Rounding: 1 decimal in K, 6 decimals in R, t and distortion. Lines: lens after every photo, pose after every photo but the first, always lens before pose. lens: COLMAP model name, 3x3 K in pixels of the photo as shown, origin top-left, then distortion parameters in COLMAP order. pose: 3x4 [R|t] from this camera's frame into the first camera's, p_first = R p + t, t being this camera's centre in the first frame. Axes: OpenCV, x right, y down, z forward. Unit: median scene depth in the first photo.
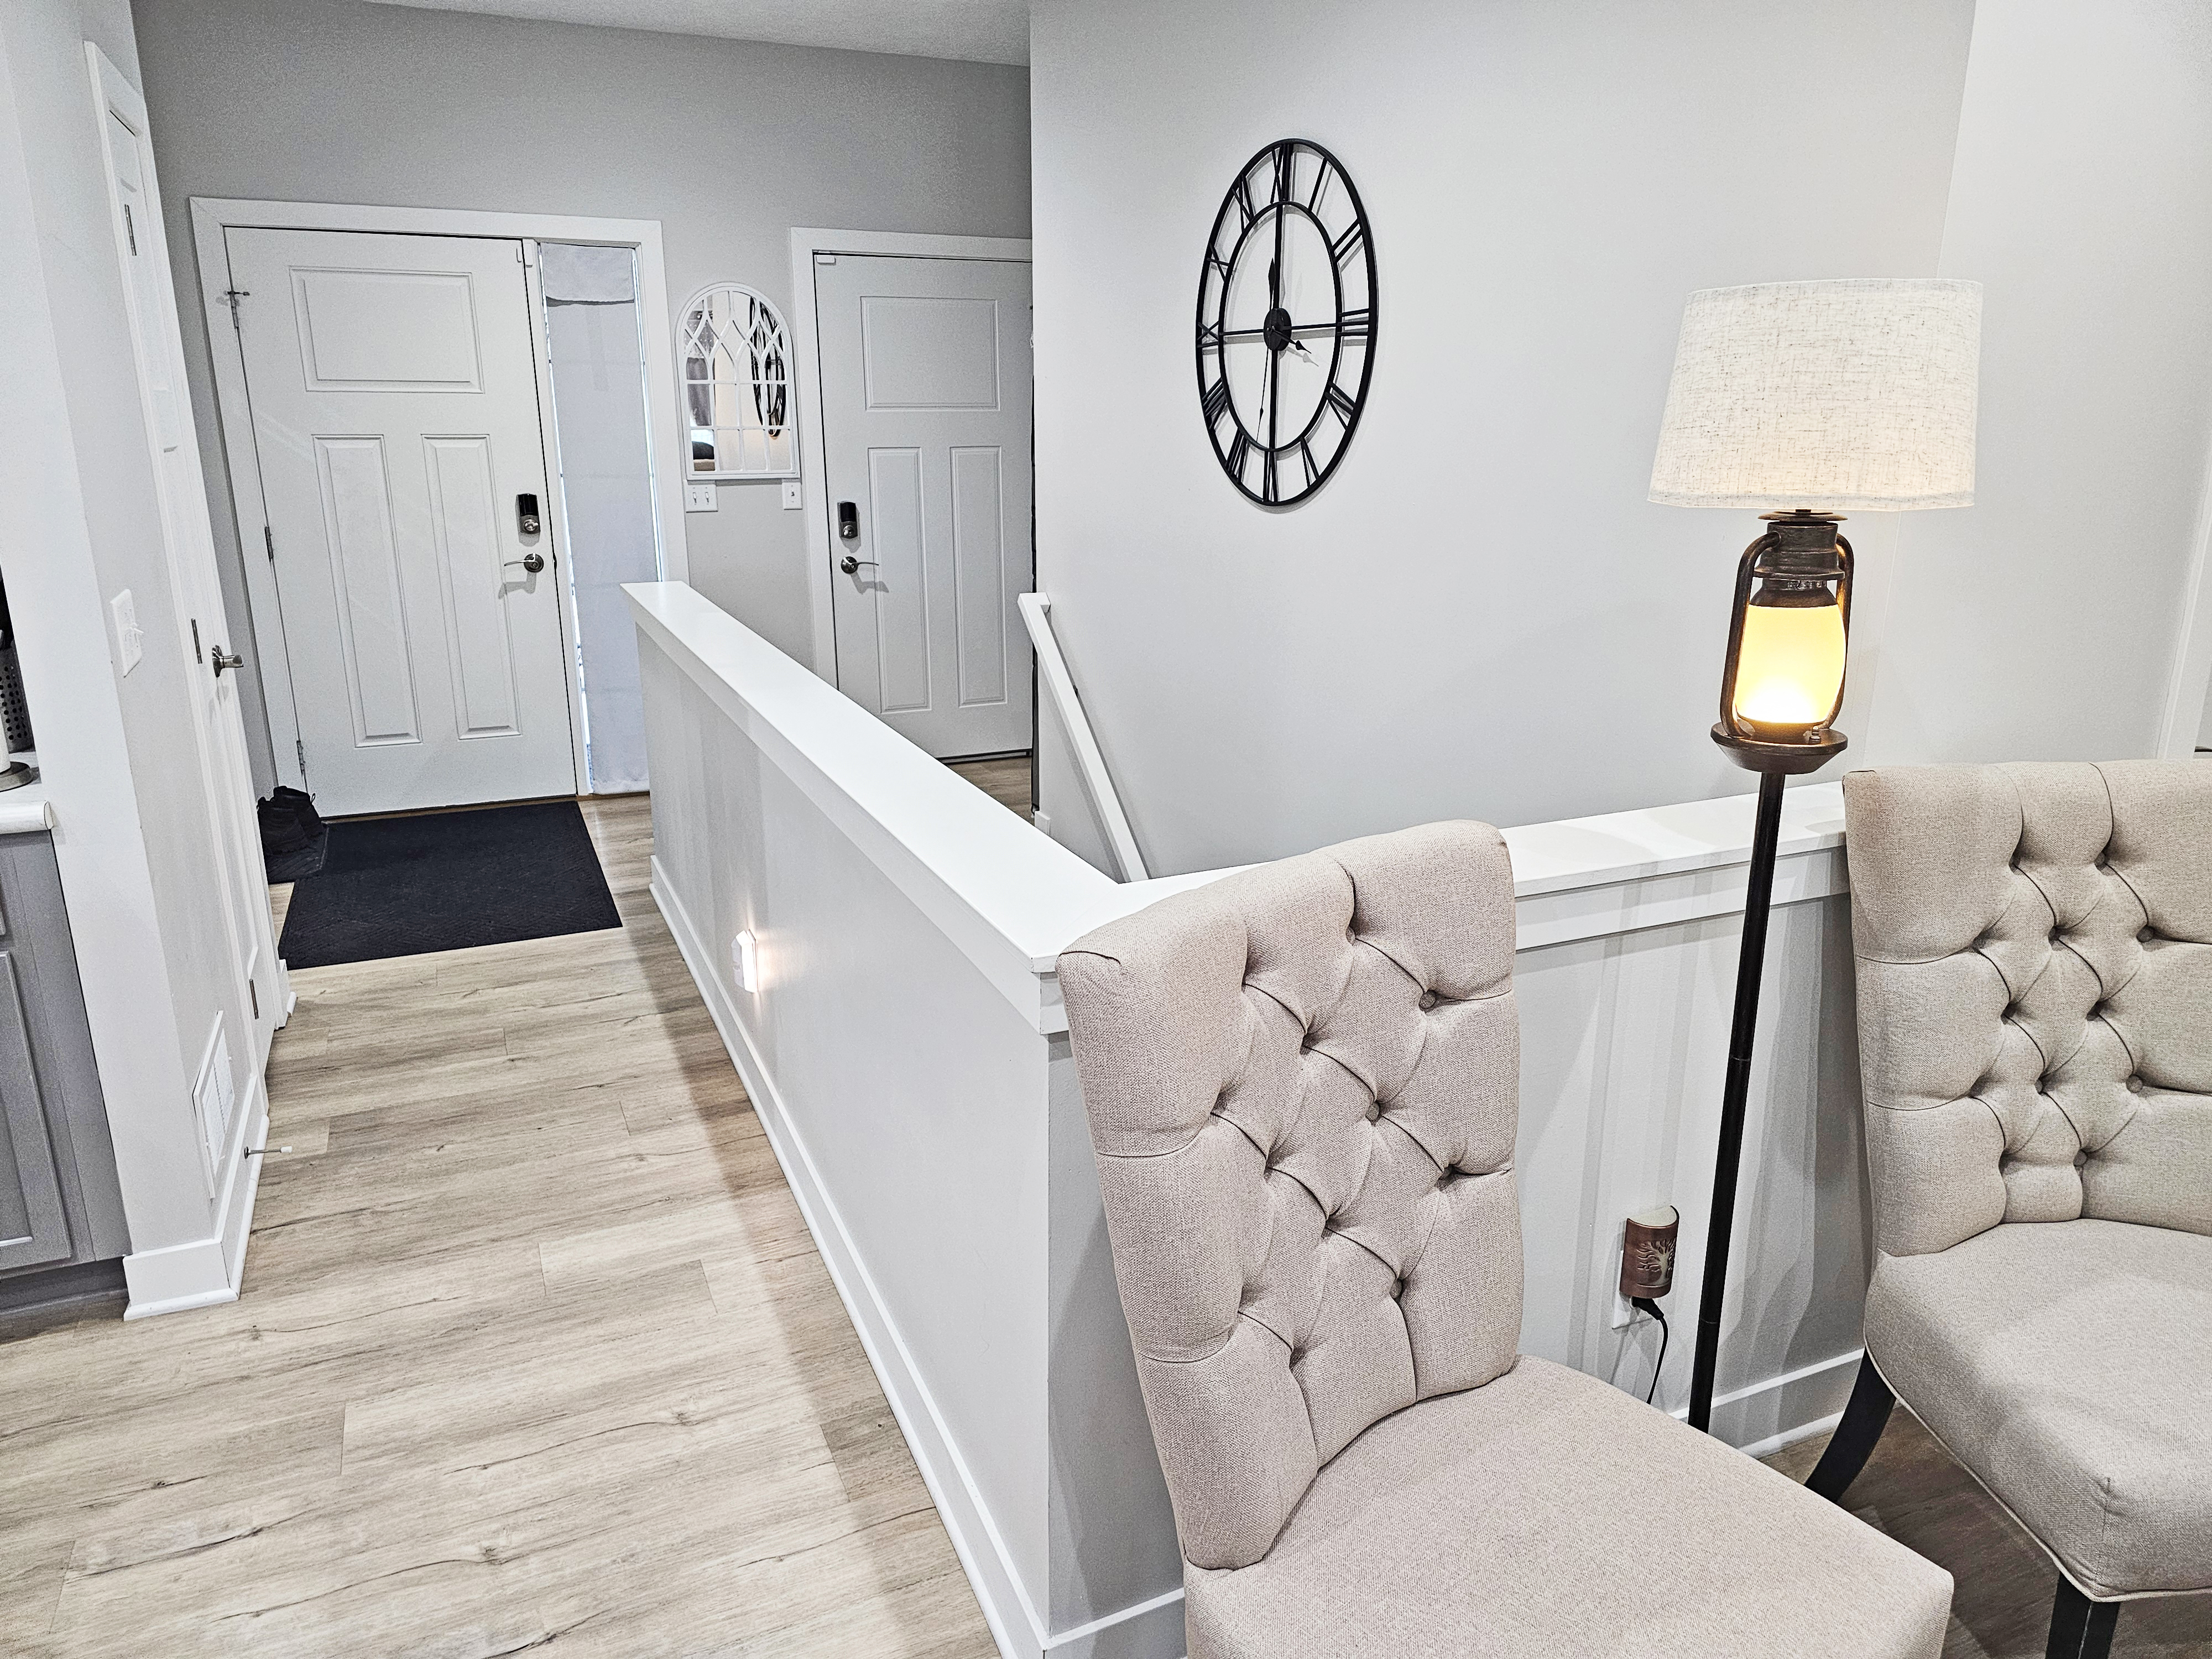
lens RADIAL K [[1483.9, 0, 1109.7], [0, 1483.9, 831.8], [0, 0, 1]] dist [0.063049, -0.053951]
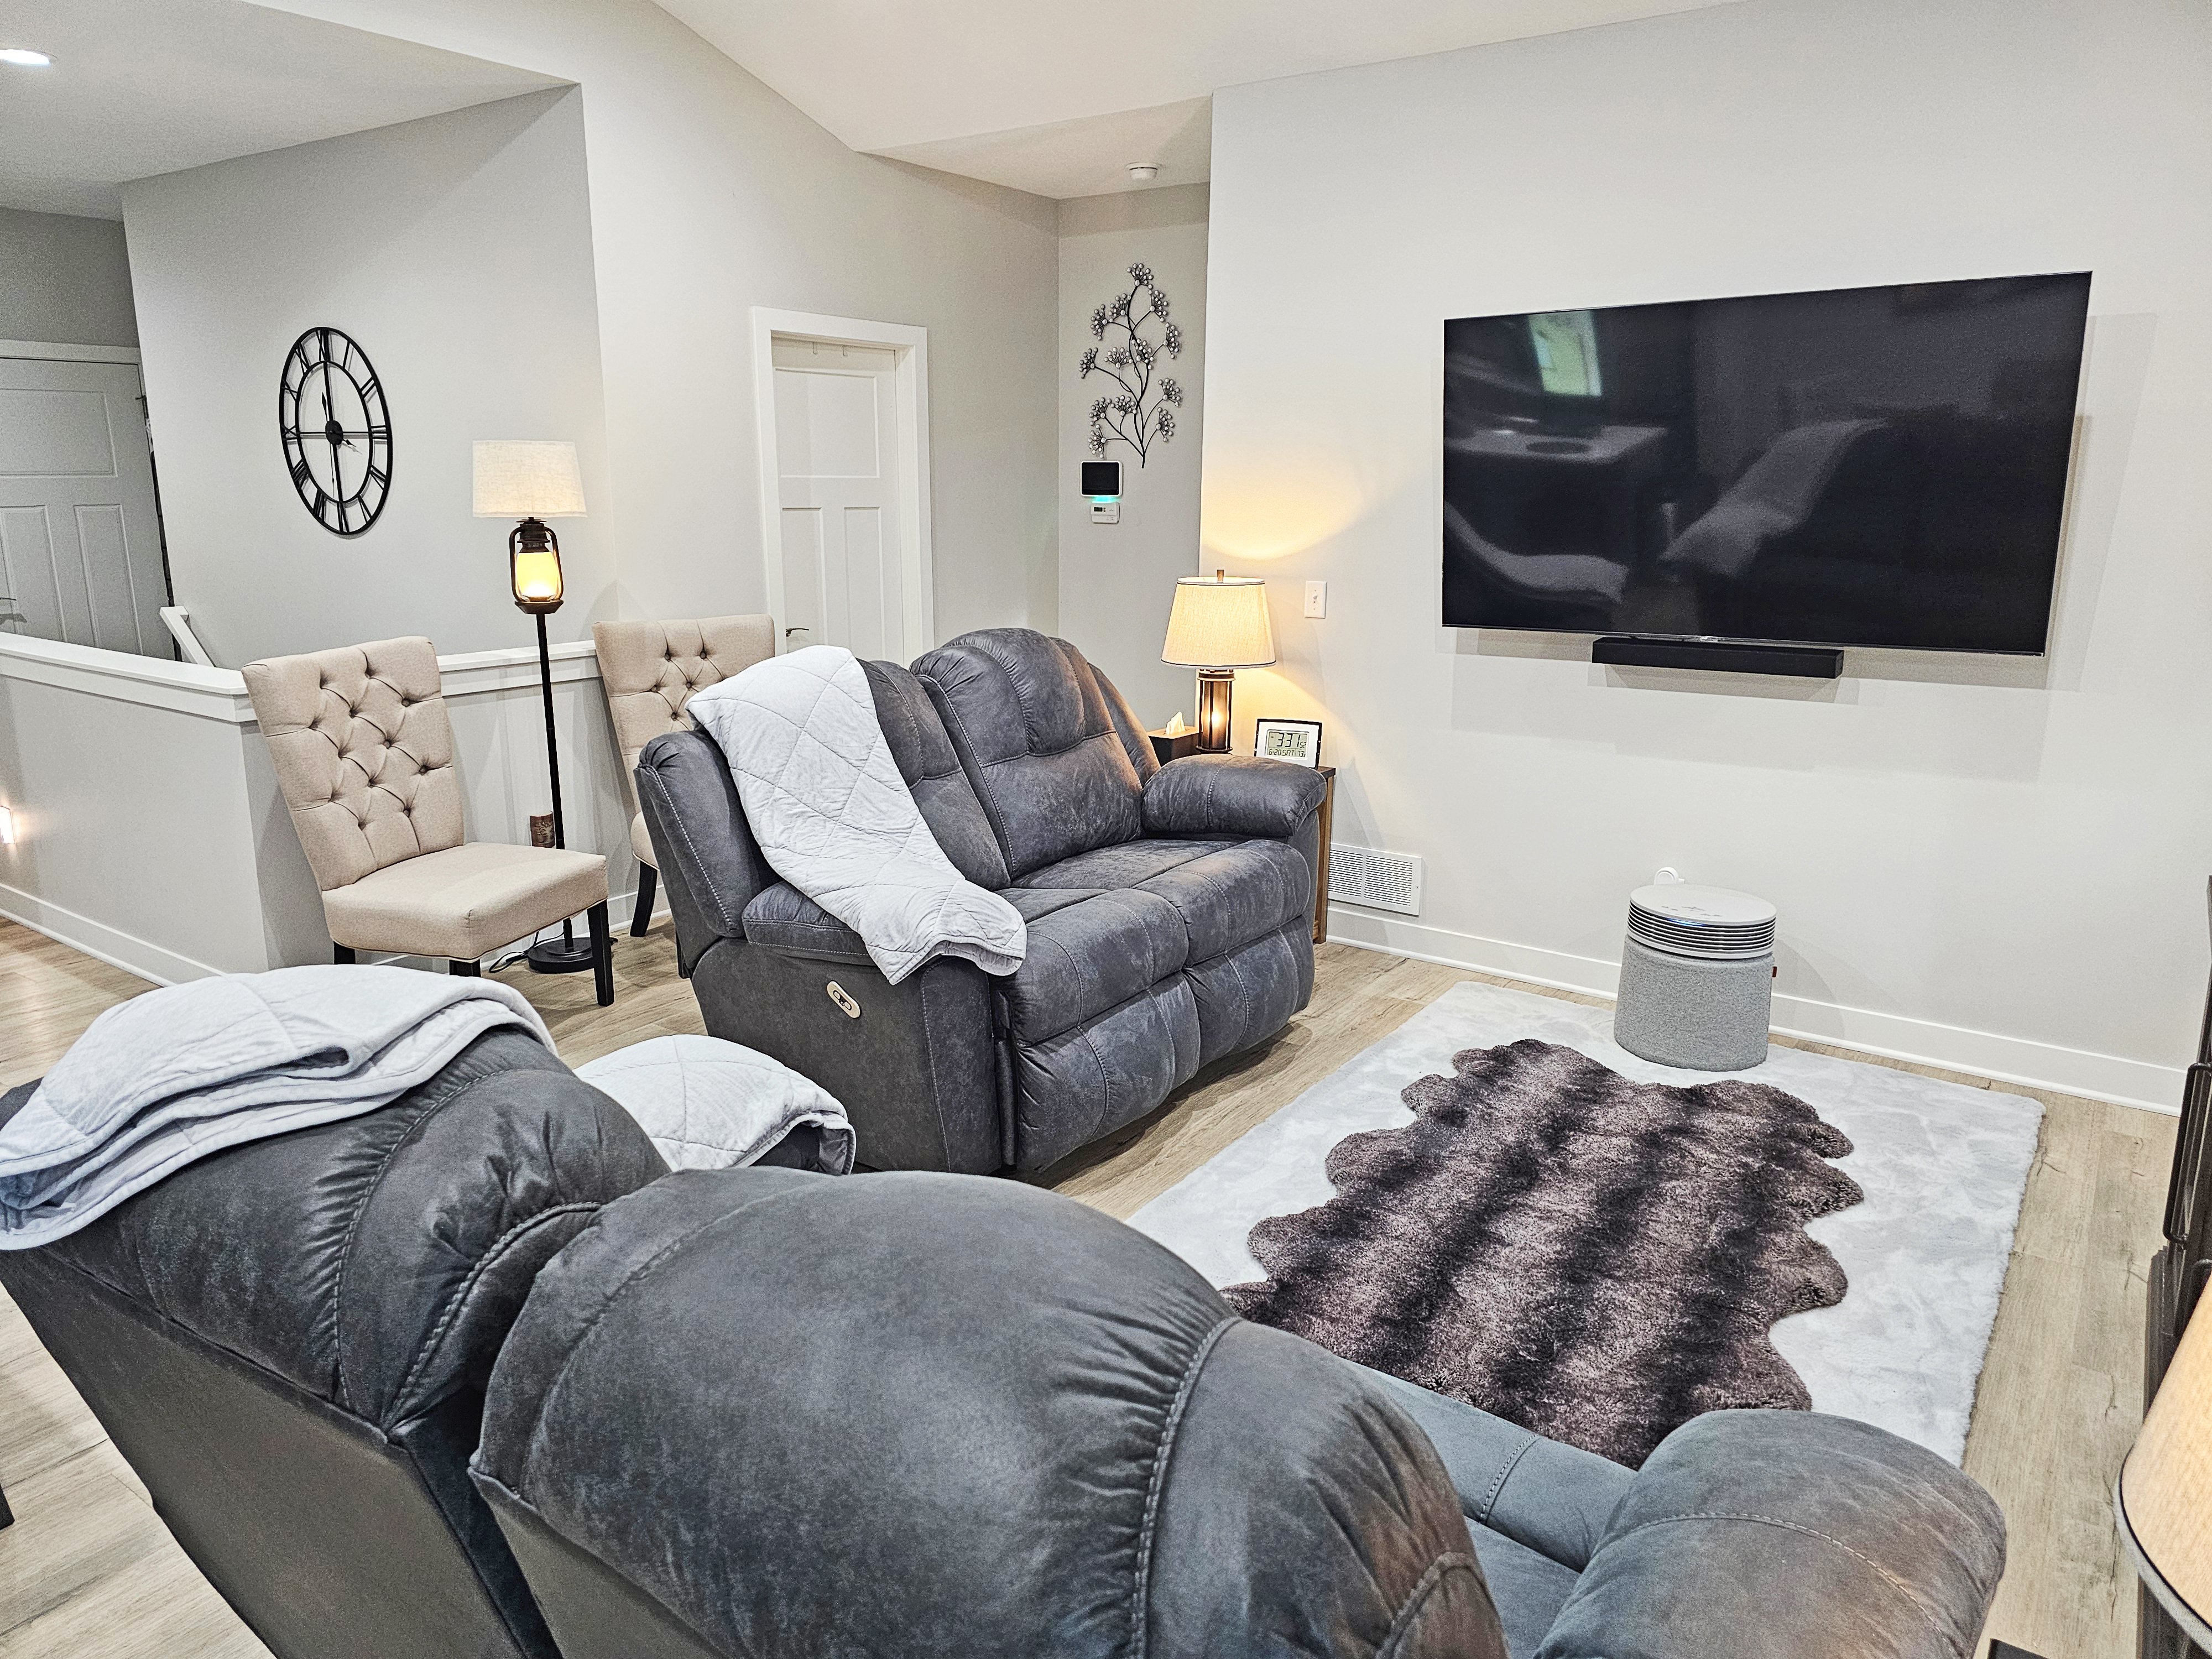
lens RADIAL K [[1483.9, 0, 1106.1], [0, 1483.9, 809.9], [0, 0, 1]] dist [0.063049, -0.053951]
pose [[0.862809, -0.107062, 0.494062, -0.023770], [0.135417, 0.990548, -0.021836, 0.258375], [-0.487055, 0.085745, 0.869152, -0.925646]]
